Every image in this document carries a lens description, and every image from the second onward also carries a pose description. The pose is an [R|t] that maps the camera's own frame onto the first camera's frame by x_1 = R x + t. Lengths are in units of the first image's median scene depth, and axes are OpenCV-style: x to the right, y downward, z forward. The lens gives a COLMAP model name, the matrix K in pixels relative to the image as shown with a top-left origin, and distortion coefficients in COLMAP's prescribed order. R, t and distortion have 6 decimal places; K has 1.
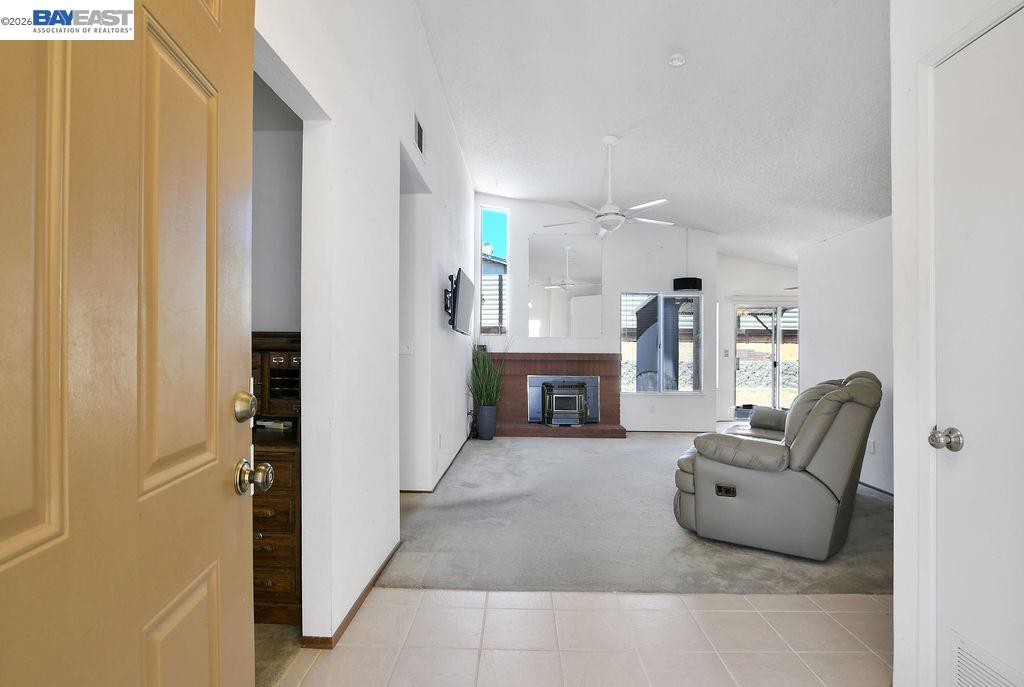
lens RADIAL K [[487.3, 0, 516.4], [0, 487.3, 339.1], [0, 0, 1]] dist [-0.028626, 0.000511]
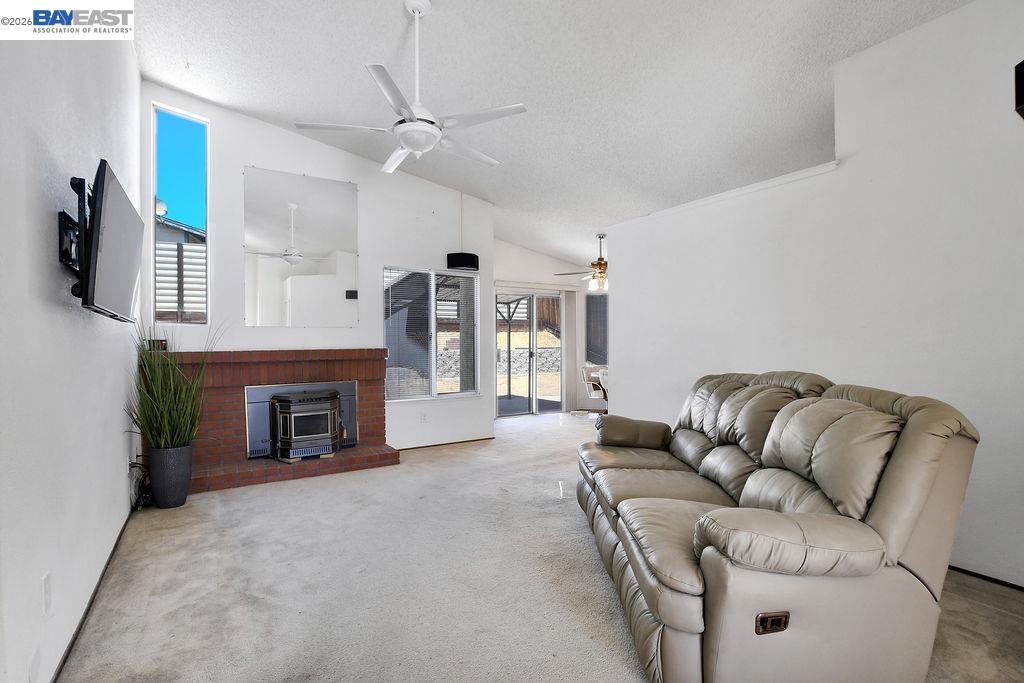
lens RADIAL K [[487.3, 0, 516.4], [0, 487.3, 337.1], [0, 0, 1]] dist [-0.028626, 0.000511]
pose [[0.834443, -0.012699, 0.550948, -0.029330], [0.002188, 0.999803, 0.019732, -0.001340], [-0.551090, -0.015260, 0.834306, 0.289676]]
